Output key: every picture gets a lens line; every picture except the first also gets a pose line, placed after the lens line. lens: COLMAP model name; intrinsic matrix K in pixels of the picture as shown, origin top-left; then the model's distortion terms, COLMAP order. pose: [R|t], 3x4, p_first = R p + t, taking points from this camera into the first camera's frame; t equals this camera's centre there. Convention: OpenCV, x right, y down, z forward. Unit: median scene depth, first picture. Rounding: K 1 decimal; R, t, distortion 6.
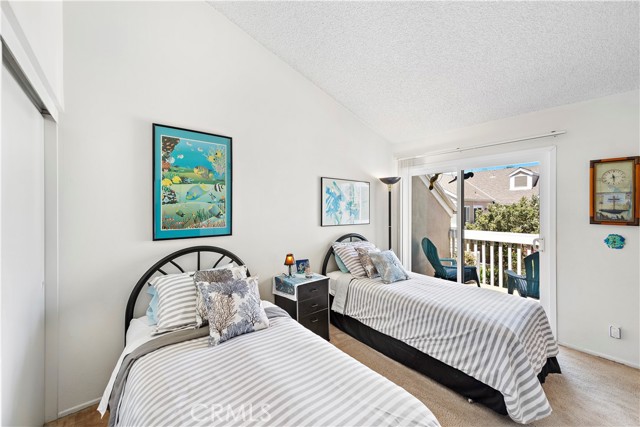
lens RADIAL K [[252.6, 0, 320.1], [0, 252.6, 210.1], [0, 0, 1]] dist [0.012336, -0.002666]
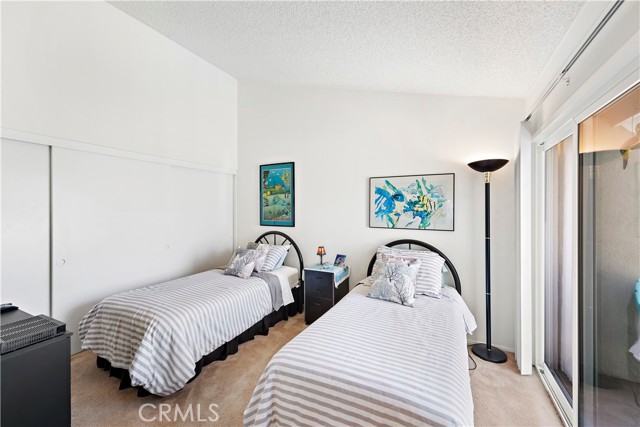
lens RADIAL K [[252.6, 0, 321.5], [0, 252.6, 209.7], [0, 0, 1]] dist [0.012336, -0.002666]
pose [[0.387520, 0.004856, -0.921849, 1.129201], [-0.009088, 0.999958, 0.001447, -0.006630], [0.921817, 0.007817, 0.387547, 0.582677]]
